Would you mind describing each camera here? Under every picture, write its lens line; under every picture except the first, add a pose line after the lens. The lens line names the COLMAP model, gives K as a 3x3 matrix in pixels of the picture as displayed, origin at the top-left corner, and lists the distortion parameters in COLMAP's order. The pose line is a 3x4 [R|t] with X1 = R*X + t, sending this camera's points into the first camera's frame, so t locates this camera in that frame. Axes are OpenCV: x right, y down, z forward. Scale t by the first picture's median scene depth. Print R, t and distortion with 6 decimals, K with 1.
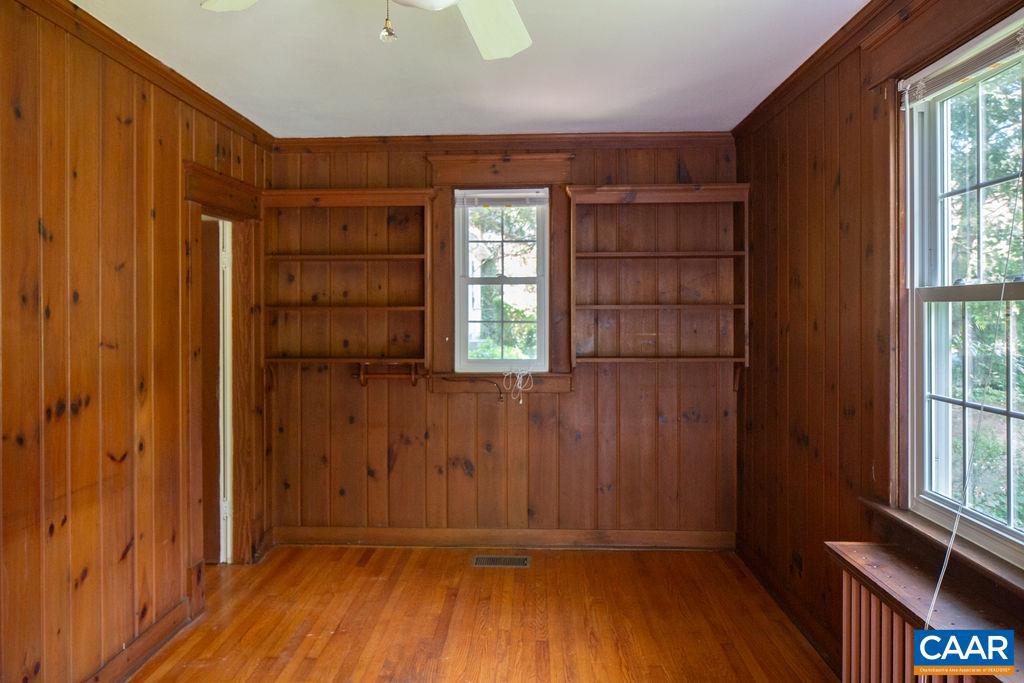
lens RADIAL K [[709.8, 0, 506.9], [0, 709.8, 314.1], [0, 0, 1]] dist [-0.001262, 0.000789]
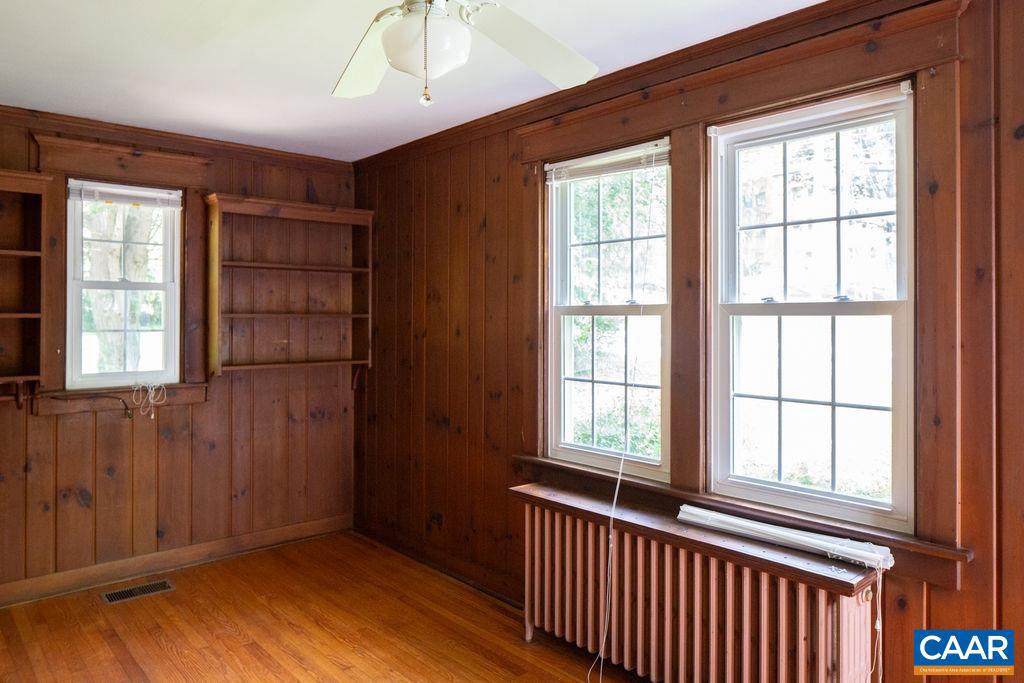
lens RADIAL K [[709.8, 0, 506.9], [0, 709.8, 314.1], [0, 0, 1]] dist [-0.001262, 0.000789]
pose [[0.715040, 0.008002, 0.699038, -0.299999], [-0.002307, 0.999956, -0.009088, -0.003387], [-0.699080, 0.004886, 0.715027, 0.007564]]
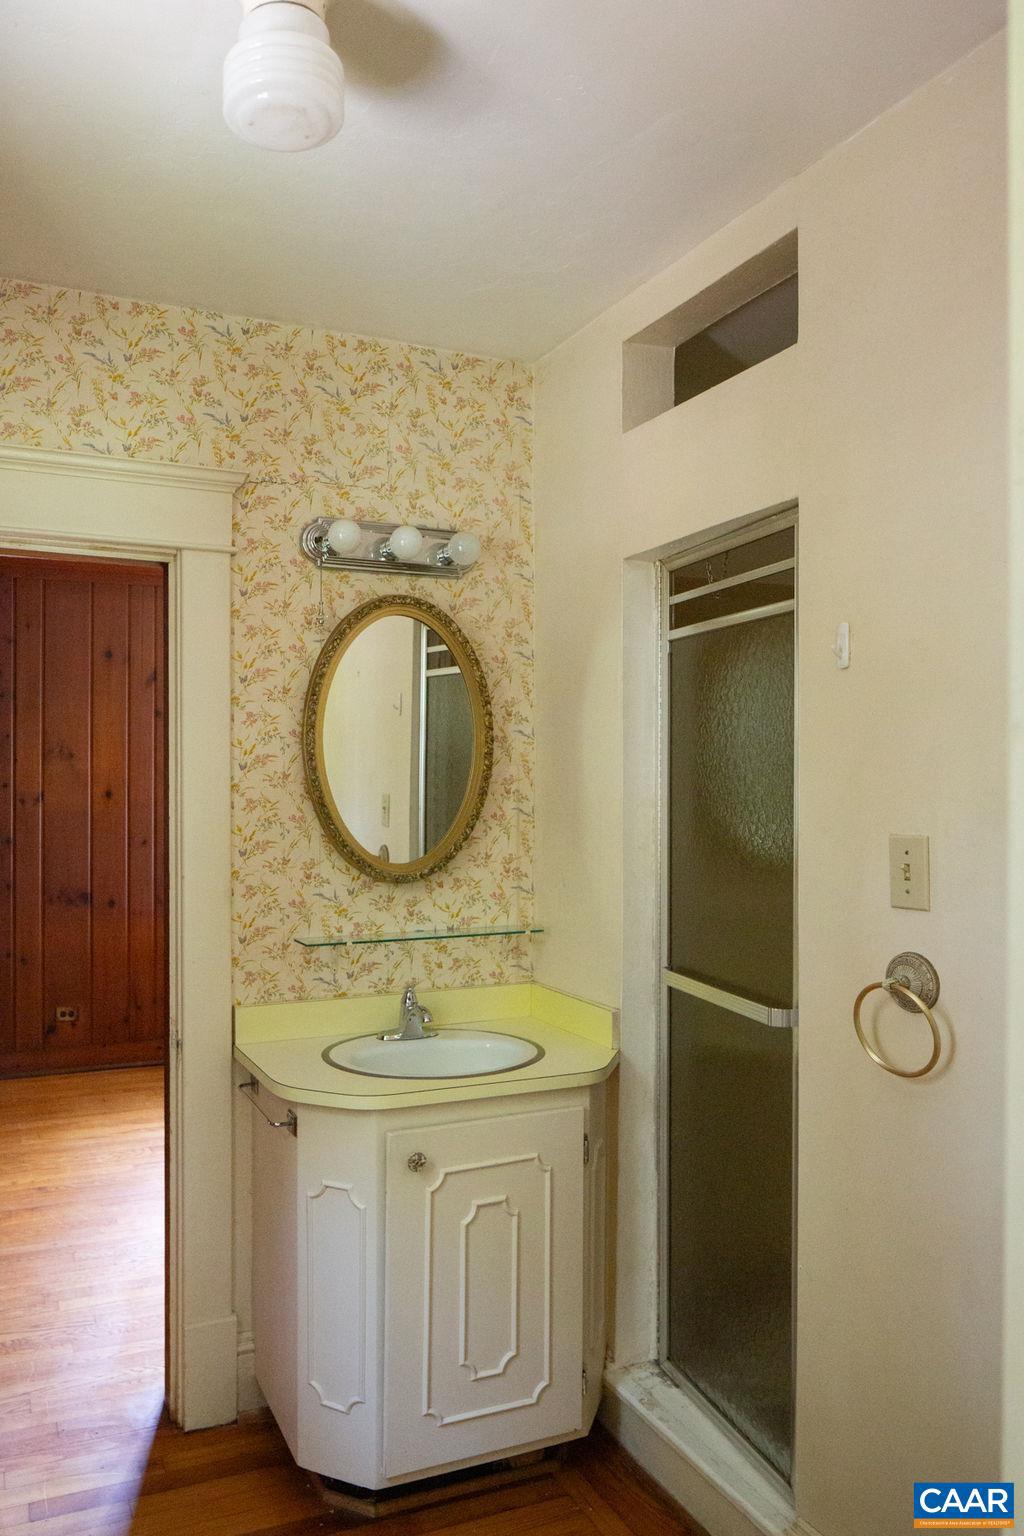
lens RADIAL K [[1015.0, 0, 512.0], [0, 1015.0, 768.0], [0, 0, 1]] dist [-0.001116, -0.000425]
pose [[-0.521769, 0.002091, 0.853084, -0.966463], [-0.000145, 0.999997, -0.002540, -0.015436], [-0.853087, -0.001449, -0.521767, 0.956335]]
